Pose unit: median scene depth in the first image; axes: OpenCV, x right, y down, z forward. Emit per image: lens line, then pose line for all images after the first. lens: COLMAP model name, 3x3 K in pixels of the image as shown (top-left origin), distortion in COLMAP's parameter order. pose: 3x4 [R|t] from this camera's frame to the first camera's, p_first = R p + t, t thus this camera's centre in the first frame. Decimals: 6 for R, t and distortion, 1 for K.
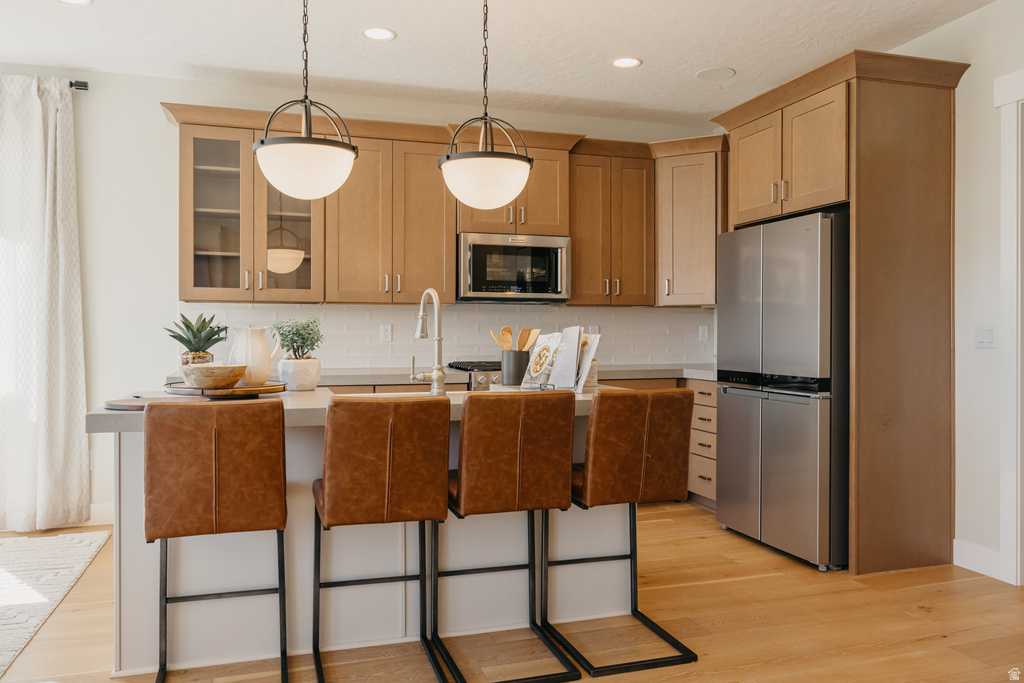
lens RADIAL K [[770.4, 0, 510.3], [0, 770.4, 340.8], [0, 0, 1]] dist [0.000183, 0.000887]
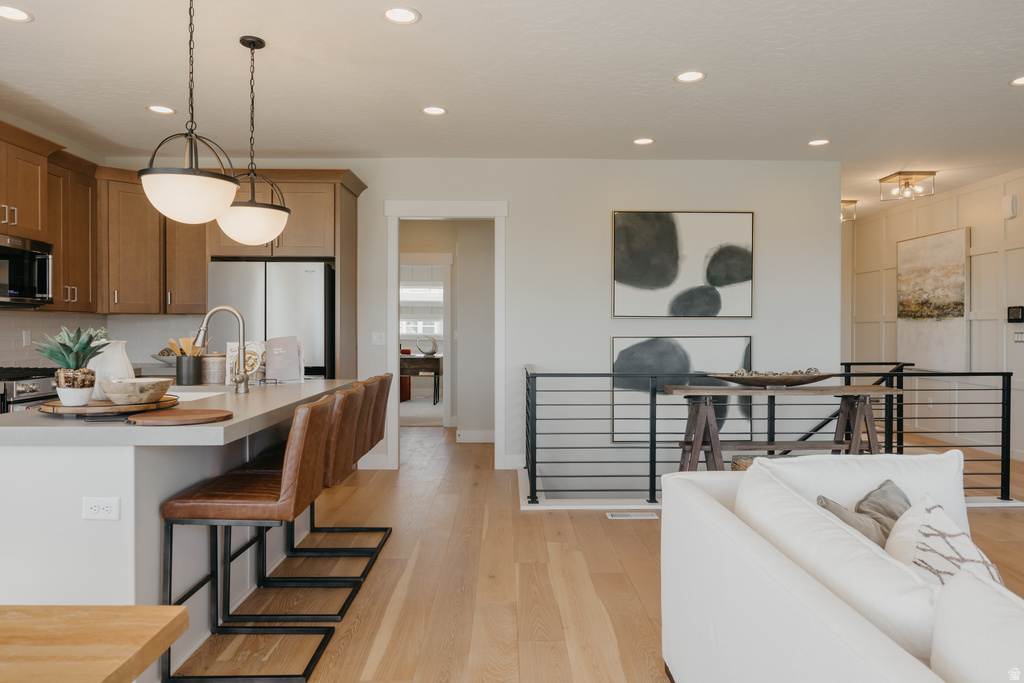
lens RADIAL K [[689.5, 0, 512.8], [0, 689.5, 336.8], [0, 0, 1]] dist [0.007693, 0.001194]
pose [[0.282152, -0.006905, 0.959345, -0.877514], [0.004069, 0.999974, 0.006001, -0.021337], [-0.959361, 0.002210, 0.282172, 0.225972]]
